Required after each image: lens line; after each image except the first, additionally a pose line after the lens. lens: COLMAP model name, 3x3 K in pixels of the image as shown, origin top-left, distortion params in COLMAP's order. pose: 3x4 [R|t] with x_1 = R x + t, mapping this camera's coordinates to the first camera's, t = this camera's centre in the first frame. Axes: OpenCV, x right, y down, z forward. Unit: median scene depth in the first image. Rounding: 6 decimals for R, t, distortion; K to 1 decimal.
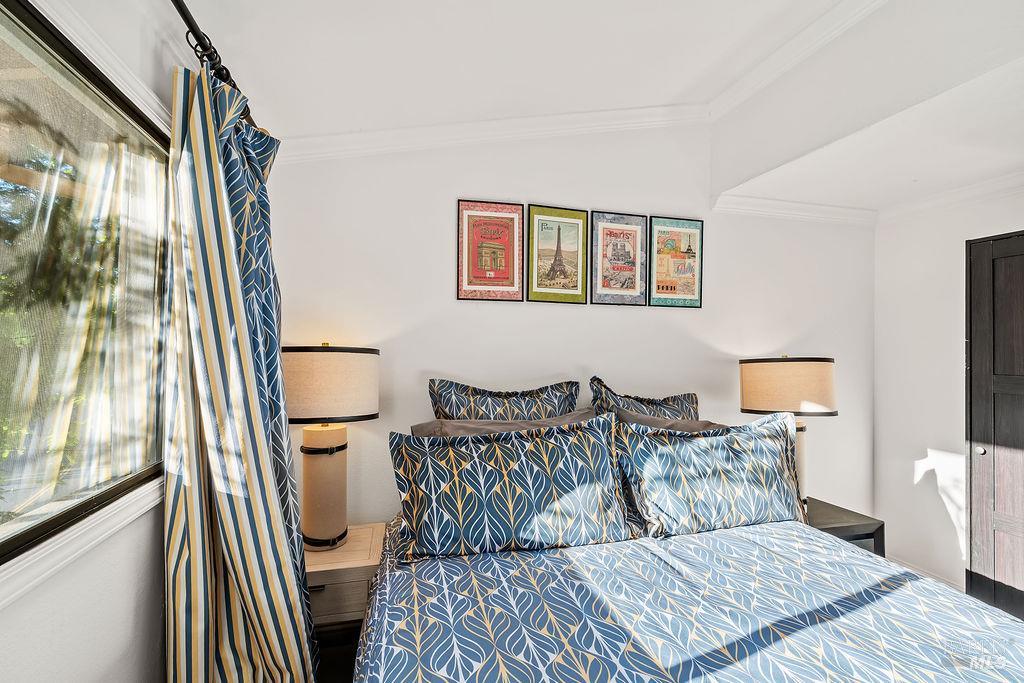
lens RADIAL K [[471.9, 0, 506.1], [0, 471.9, 337.8], [0, 0, 1]] dist [-0.001005, 0.000113]
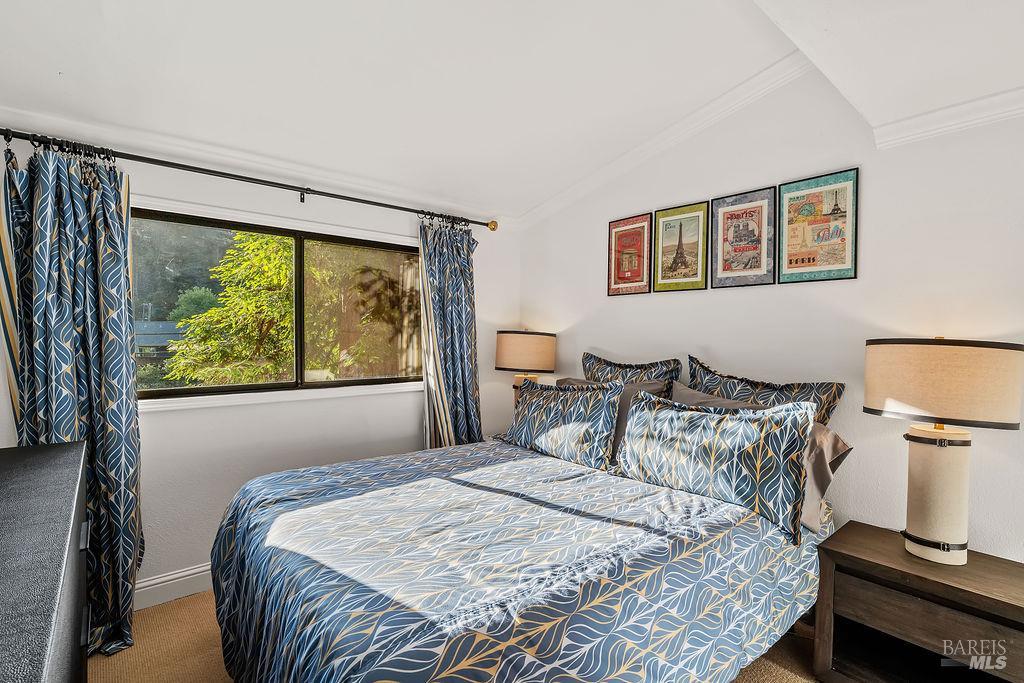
lens RADIAL K [[474.0, 0, 510.6], [0, 474.0, 348.3], [0, 0, 1]] dist [-0.016365, 0.010316]
pose [[0.436686, 0.018647, -0.899421, 0.976123], [0.013571, 0.999535, 0.027311, 0.028176], [0.899511, -0.024133, 0.436230, 0.134529]]
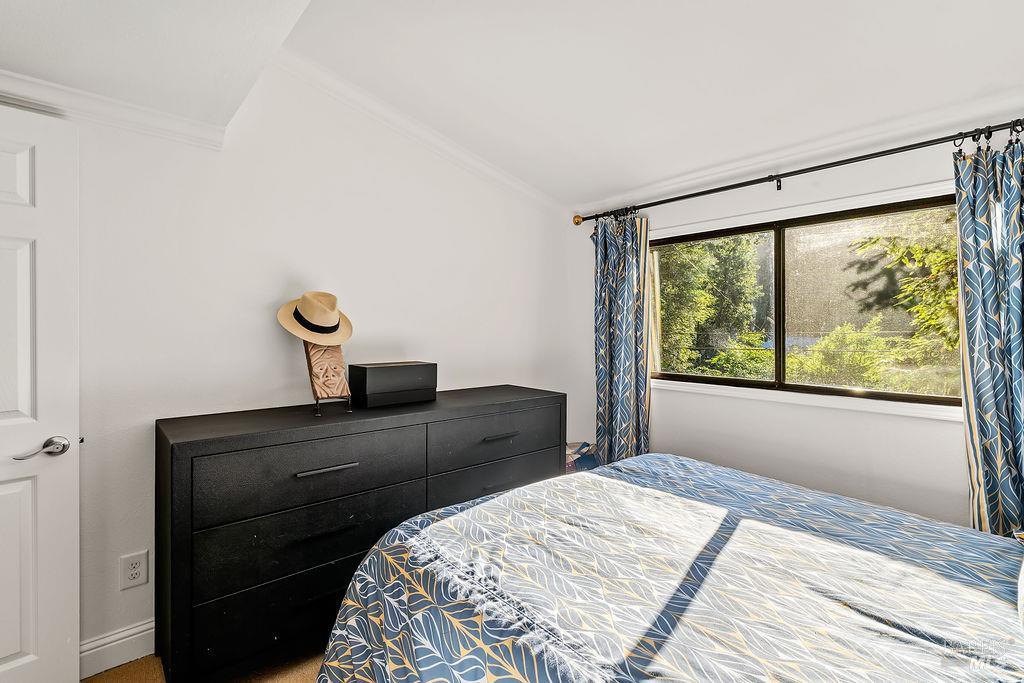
lens RADIAL K [[468.3, 0, 515.0], [0, 468.3, 333.1], [0, 0, 1]] dist [-0.004134, 0.000379]
pose [[-0.886127, -0.008948, -0.463356, 0.732877], [-0.004519, 0.999933, -0.010667, 0.036760], [0.463420, -0.007358, -0.886108, 0.853677]]
